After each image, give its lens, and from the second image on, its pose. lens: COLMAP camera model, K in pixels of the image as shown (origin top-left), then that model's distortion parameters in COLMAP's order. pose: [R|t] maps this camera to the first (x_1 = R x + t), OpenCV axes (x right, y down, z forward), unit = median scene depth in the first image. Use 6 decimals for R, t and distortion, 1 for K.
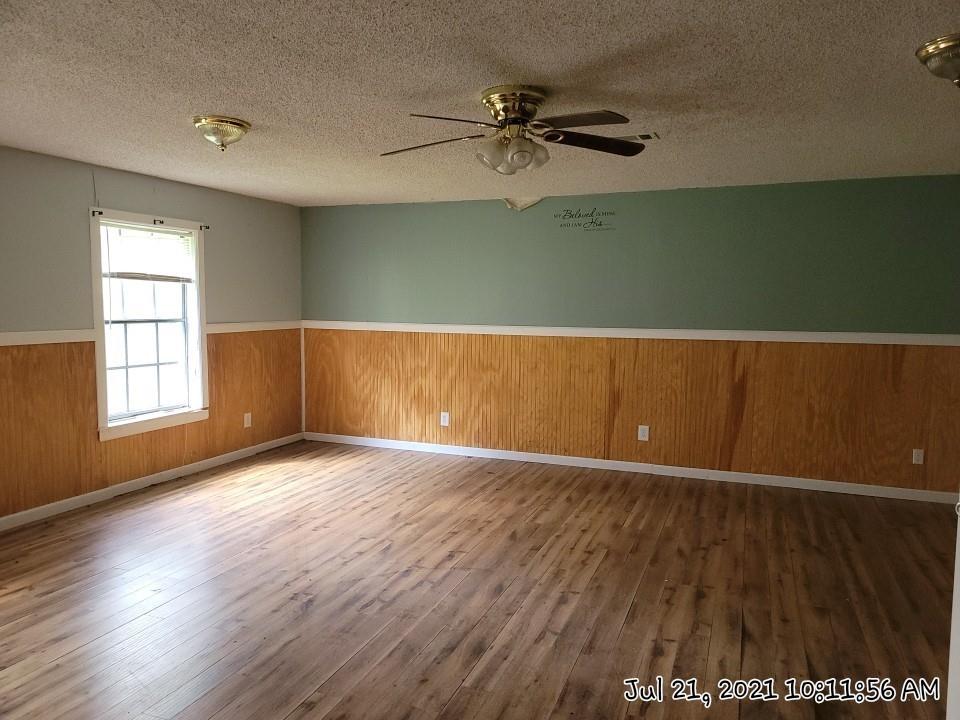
lens RADIAL K [[704.7, 0, 459.2], [0, 704.7, 357.7], [0, 0, 1]] dist [0.085647, -0.103515]
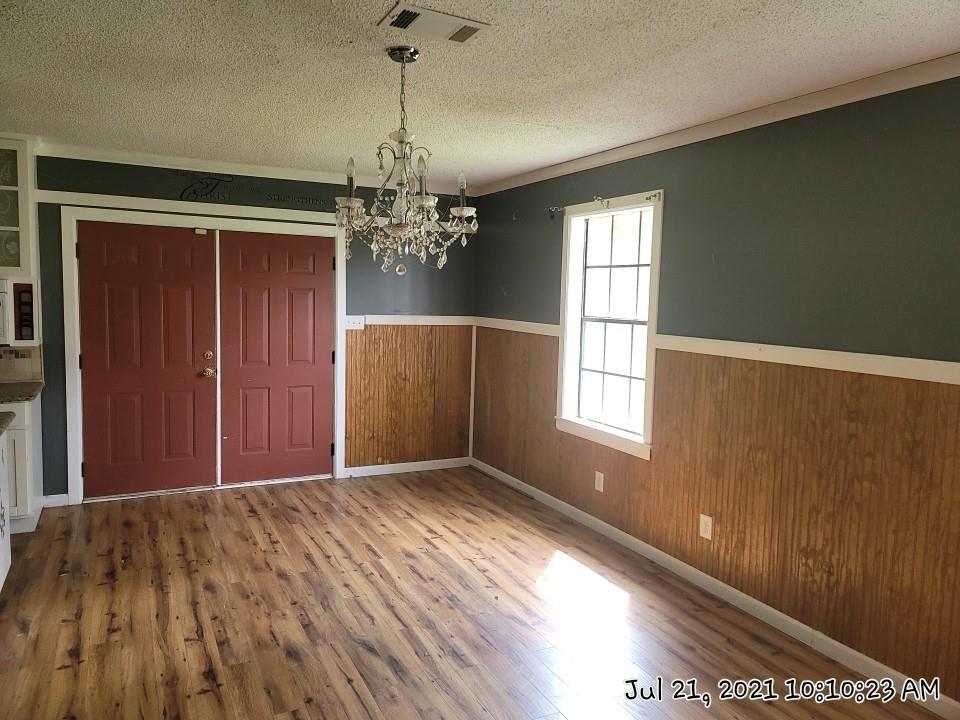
lens RADIAL K [[704.7, 0, 459.2], [0, 704.7, 357.7], [0, 0, 1]] dist [0.085647, -0.103515]
pose [[-0.674958, 0.042725, -0.736618, 0.277033], [-0.090502, 0.985990, 0.140115, -0.108112], [0.732285, 0.161238, -0.661635, 1.421257]]
